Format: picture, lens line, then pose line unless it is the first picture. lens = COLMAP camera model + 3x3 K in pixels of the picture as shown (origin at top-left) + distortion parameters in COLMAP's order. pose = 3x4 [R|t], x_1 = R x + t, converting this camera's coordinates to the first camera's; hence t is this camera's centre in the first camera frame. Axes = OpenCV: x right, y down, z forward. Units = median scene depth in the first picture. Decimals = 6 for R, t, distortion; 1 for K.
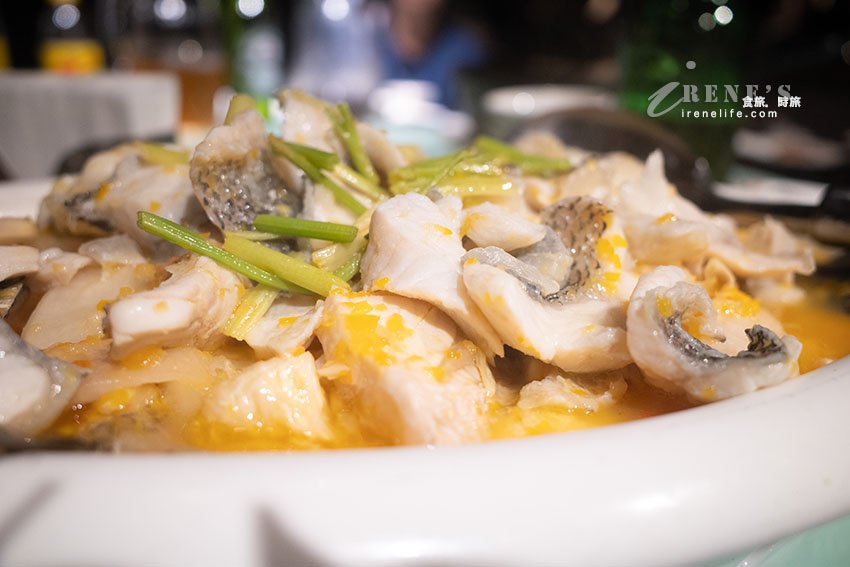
lens RADIAL K [[716.6, 0, 425.1], [0, 716.6, 288.8], [0, 0, 1]] dist [-0.001990, -0.010138]
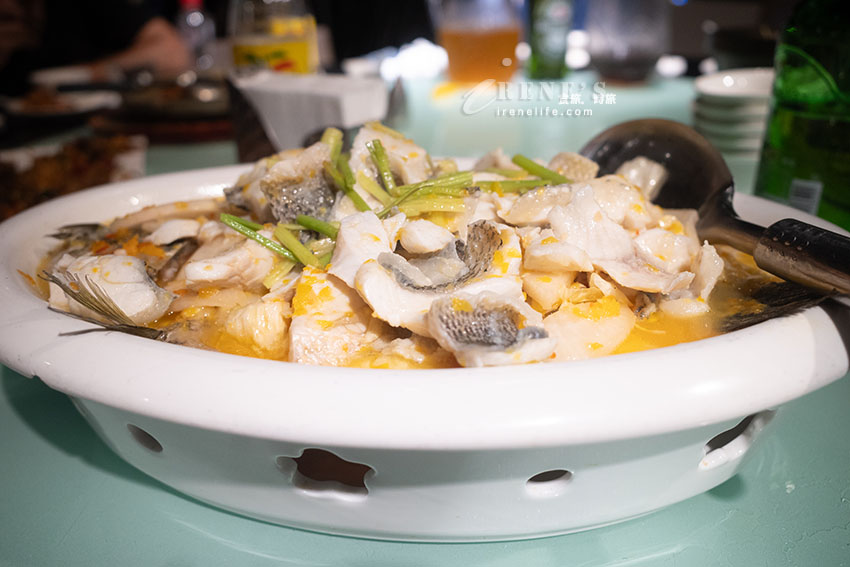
lens RADIAL K [[716.6, 0, 426.0], [0, 716.6, 279.6], [0, 0, 1]] dist [-0.001990, -0.010138]
pose [[0.882518, 0.129248, -0.452170, 0.815992], [-0.088887, 0.990005, 0.109499, -0.164928], [0.461803, -0.056443, 0.885185, -0.353395]]
